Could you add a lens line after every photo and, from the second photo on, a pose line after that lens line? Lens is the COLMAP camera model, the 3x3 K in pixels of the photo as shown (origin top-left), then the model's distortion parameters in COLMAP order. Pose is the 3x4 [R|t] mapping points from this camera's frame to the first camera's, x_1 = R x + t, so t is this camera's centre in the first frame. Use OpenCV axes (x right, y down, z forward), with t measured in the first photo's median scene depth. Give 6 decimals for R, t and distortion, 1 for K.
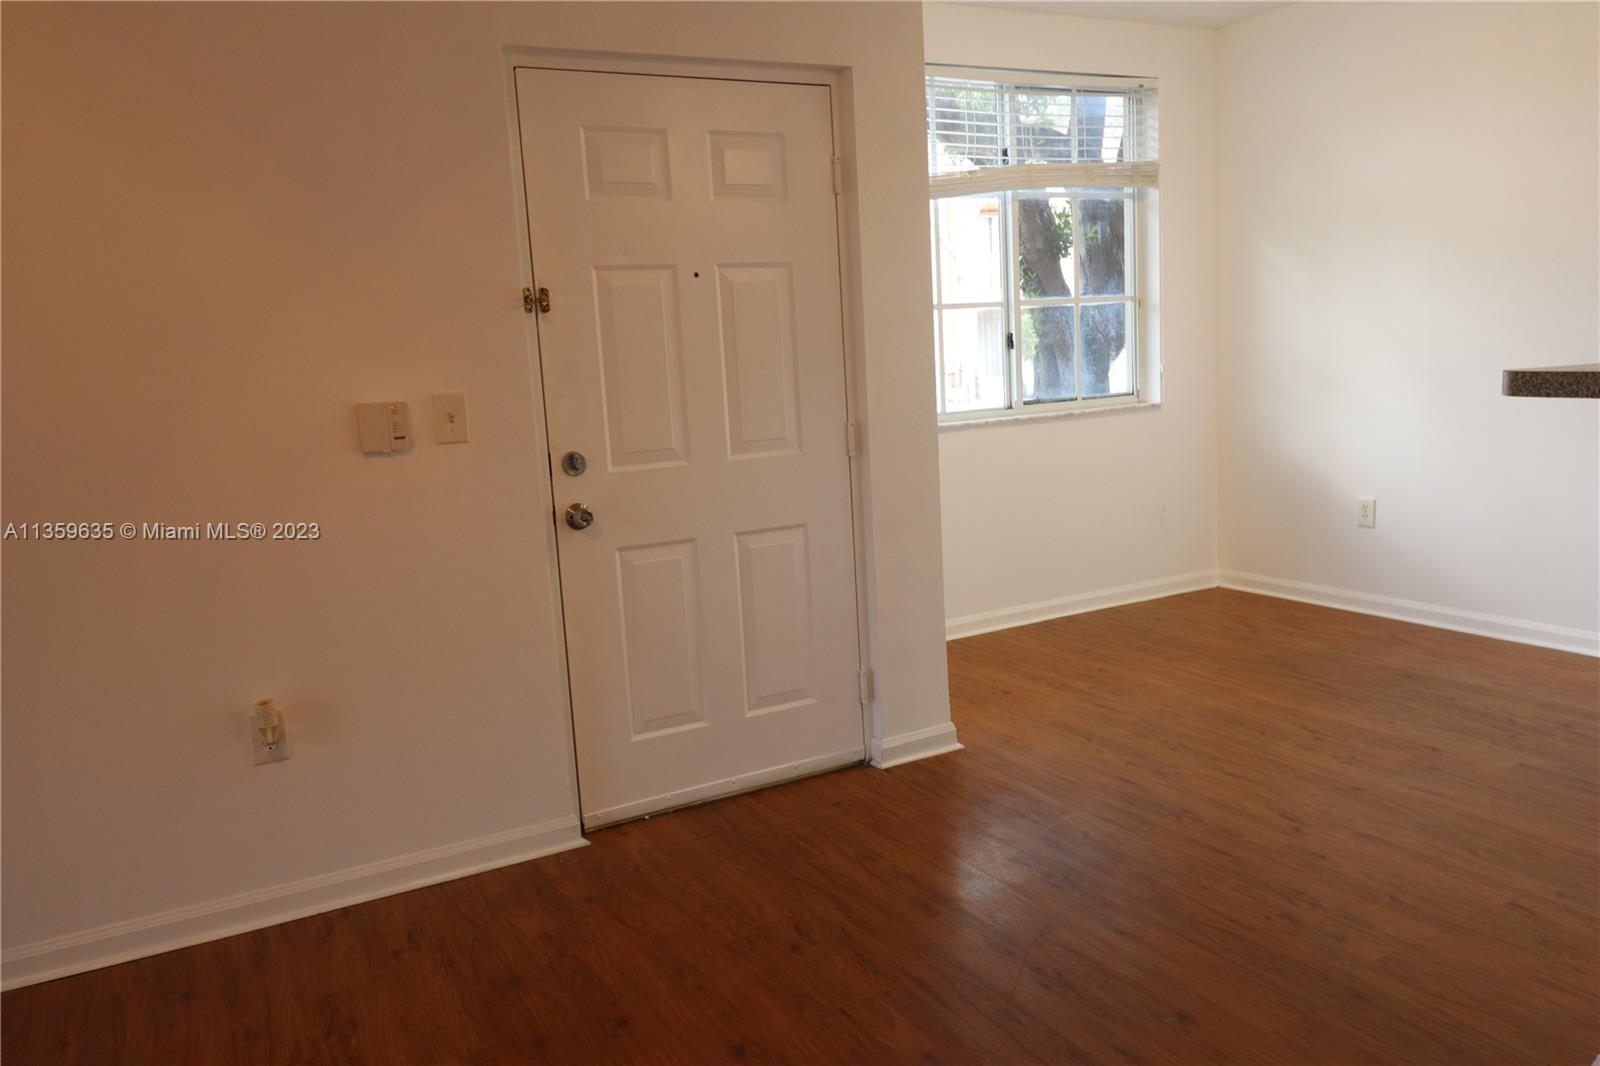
lens RADIAL K [[1197.3, 0, 800.0], [0, 1197.3, 533.0], [0, 0, 1]] dist [0.013522, -0.006359]
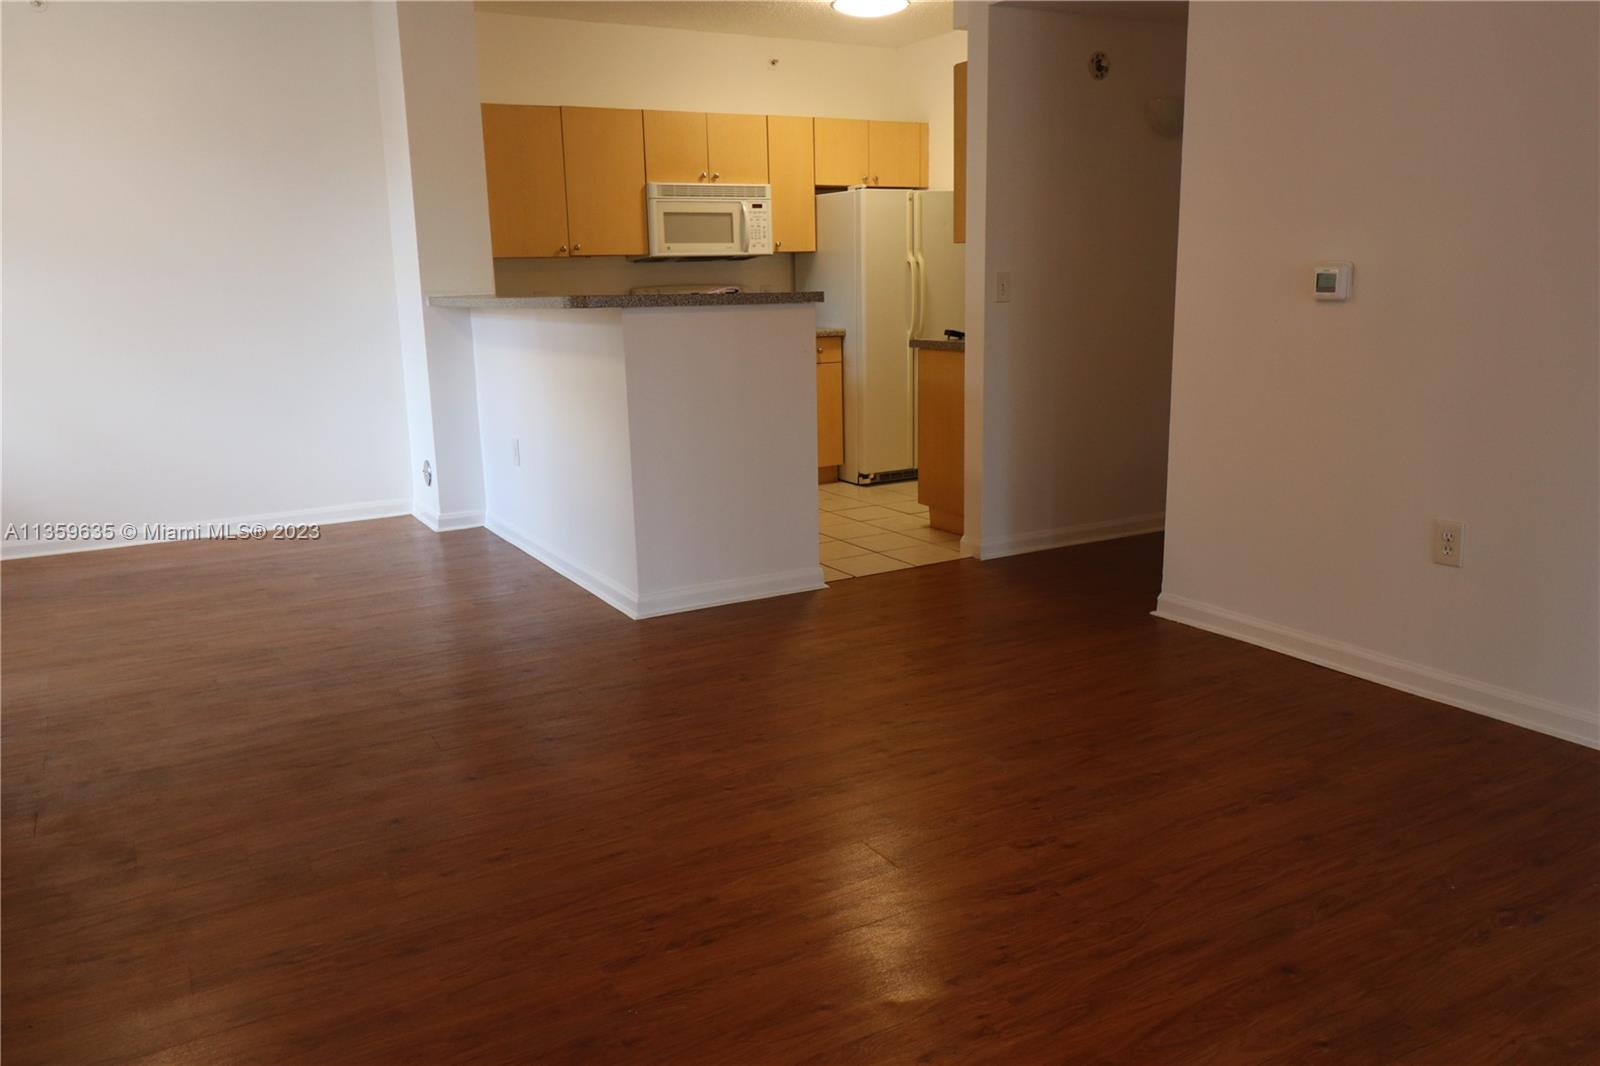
lens RADIAL K [[1197.3, 0, 800.0], [0, 1197.3, 533.0], [0, 0, 1]] dist [0.013522, -0.006359]
pose [[-0.023925, -0.154037, 0.987775, -0.895833], [0.176854, 0.971822, 0.155833, 0.008011], [-0.983946, 0.178420, 0.003991, 0.376527]]
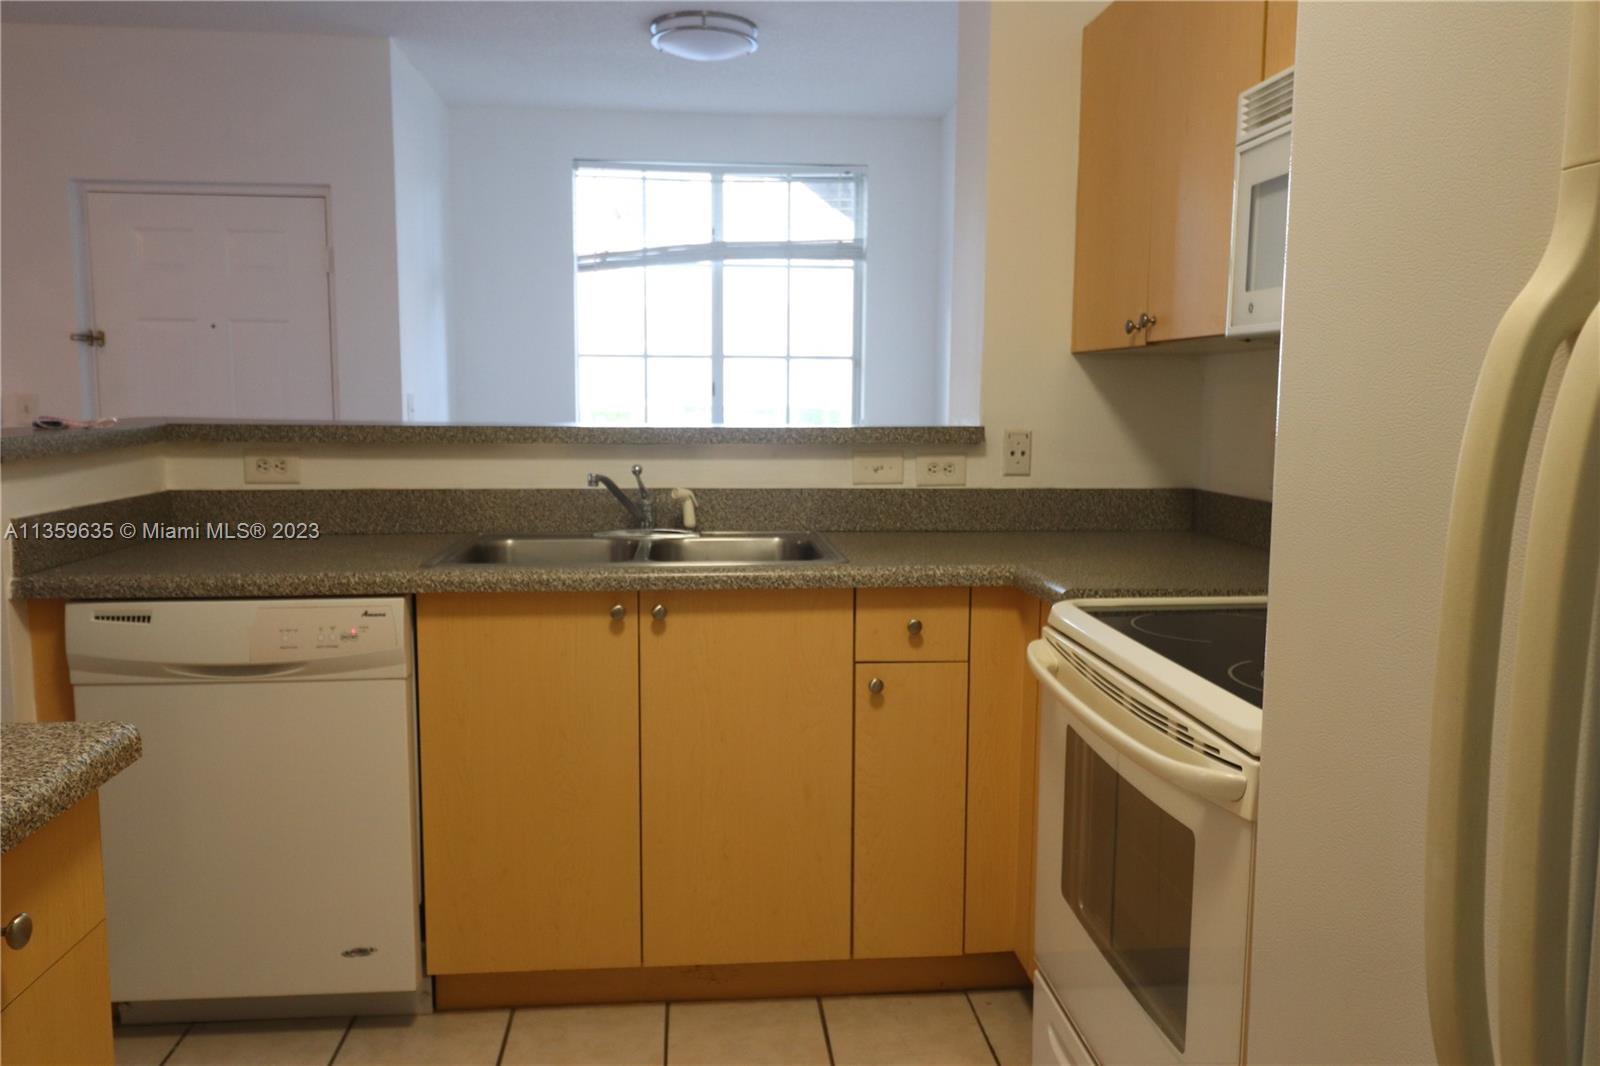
lens RADIAL K [[1205.5, 0, 800.6], [0, 1205.5, 521.1], [0, 0, 1]] dist [0.020060, -0.003575]
pose [[0.915213, 0.106348, -0.388684, 1.130541], [-0.119047, 0.992851, -0.008658, -0.048748], [0.384984, 0.054195, 0.921331, -0.077558]]
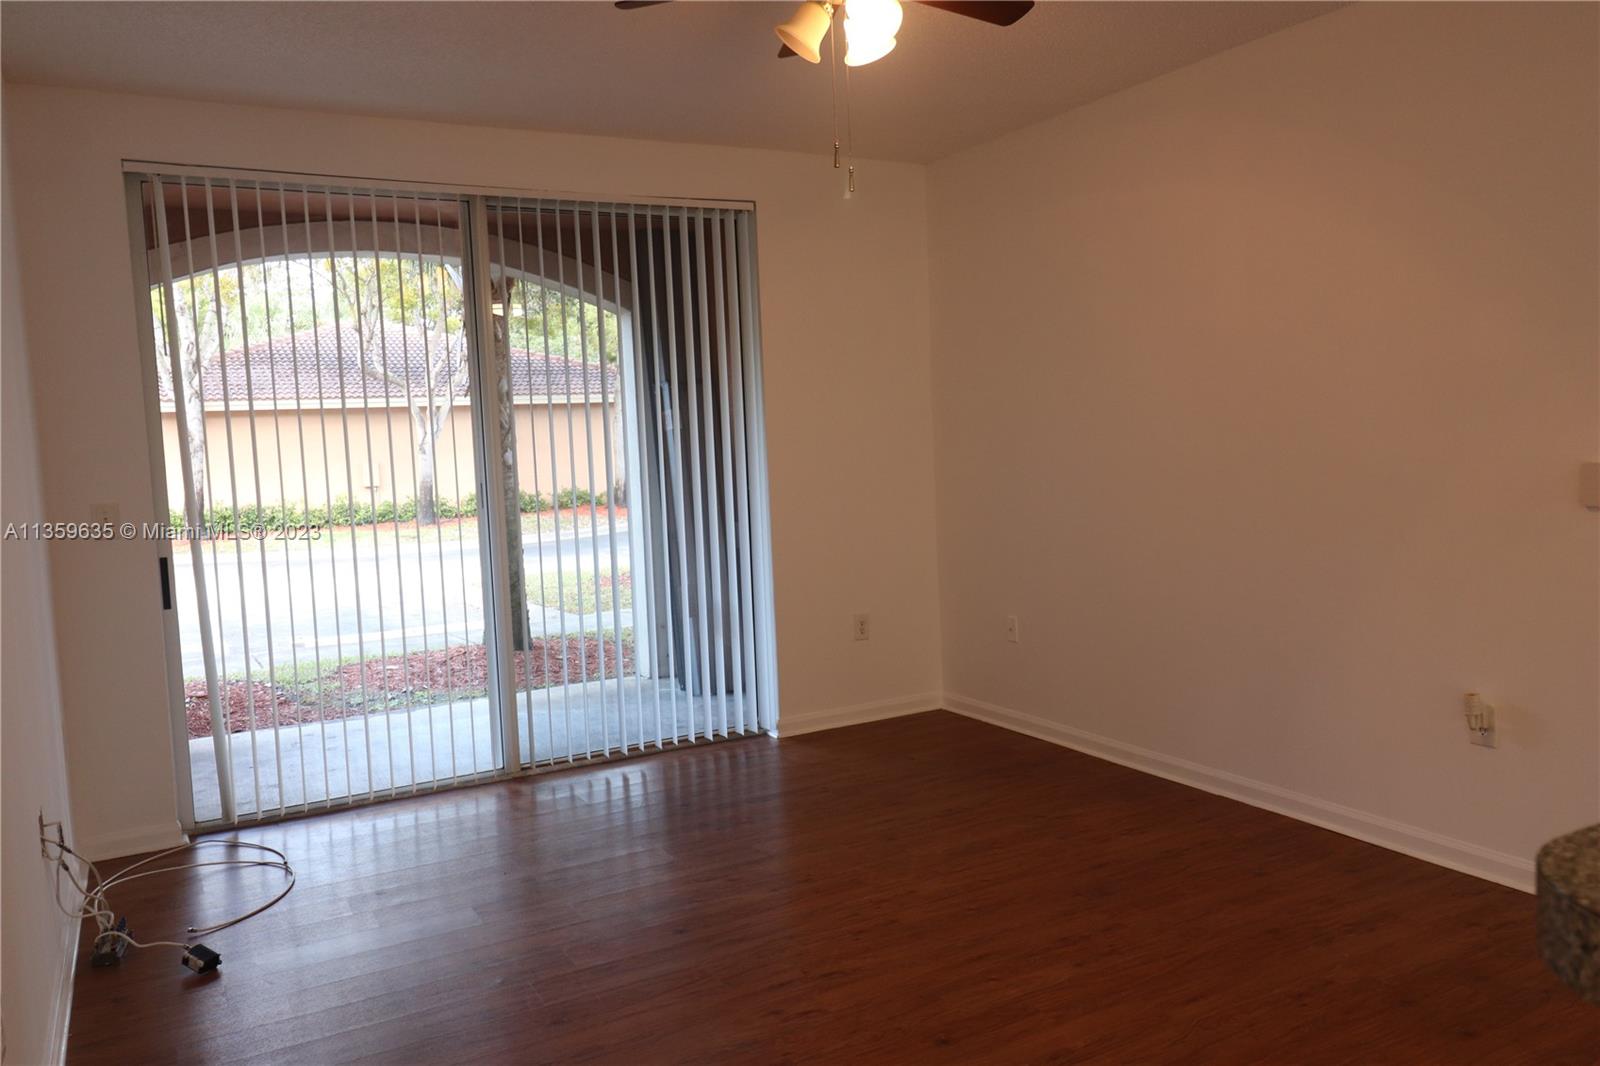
lens RADIAL K [[1203.9, 0, 796.1], [0, 1203.9, 526.3], [0, 0, 1]] dist [0.024359, -0.012099]
pose [[0.016178, 0.134390, -0.990796, 0.626036], [-0.109827, 0.985169, 0.131833, -0.098021], [0.993819, 0.106683, 0.030698, 0.198072]]
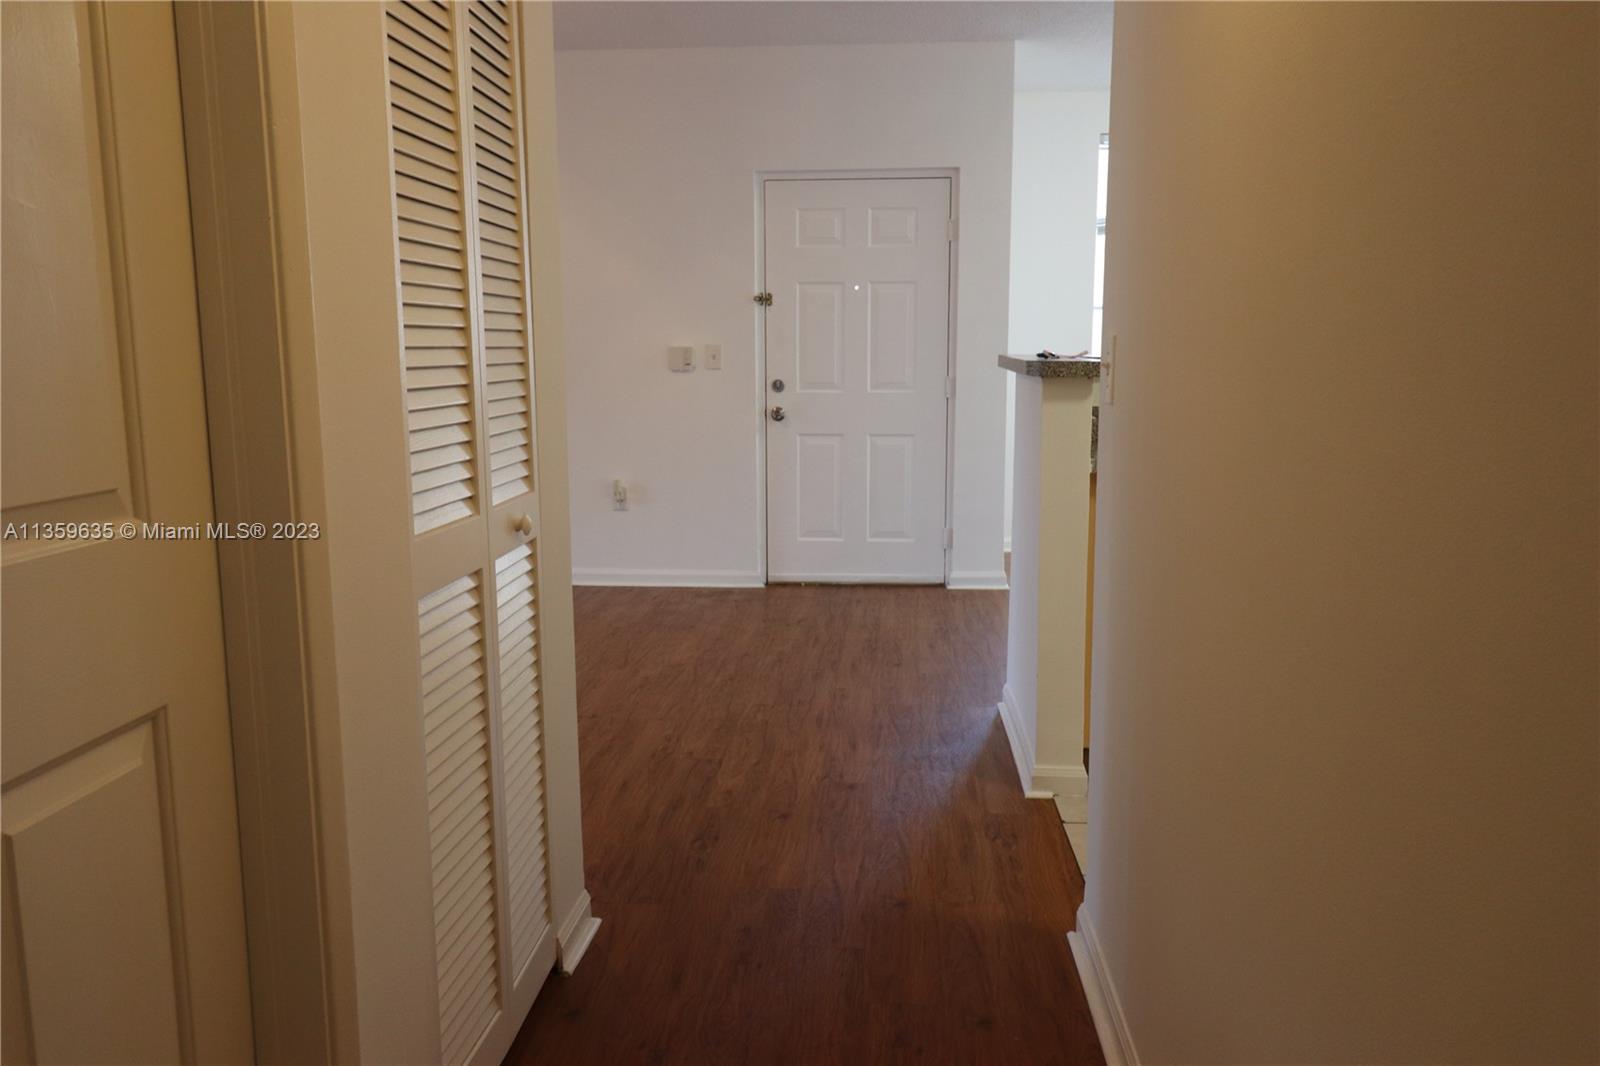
lens RADIAL K [[1197.3, 0, 800.0], [0, 1197.3, 533.0], [0, 0, 1]] dist [0.013522, -0.006359]
pose [[0.838614, 0.137421, -0.527108, 0.810345], [-0.127269, 0.990303, 0.055698, 0.058300], [0.529650, 0.020376, 0.847971, -0.545319]]
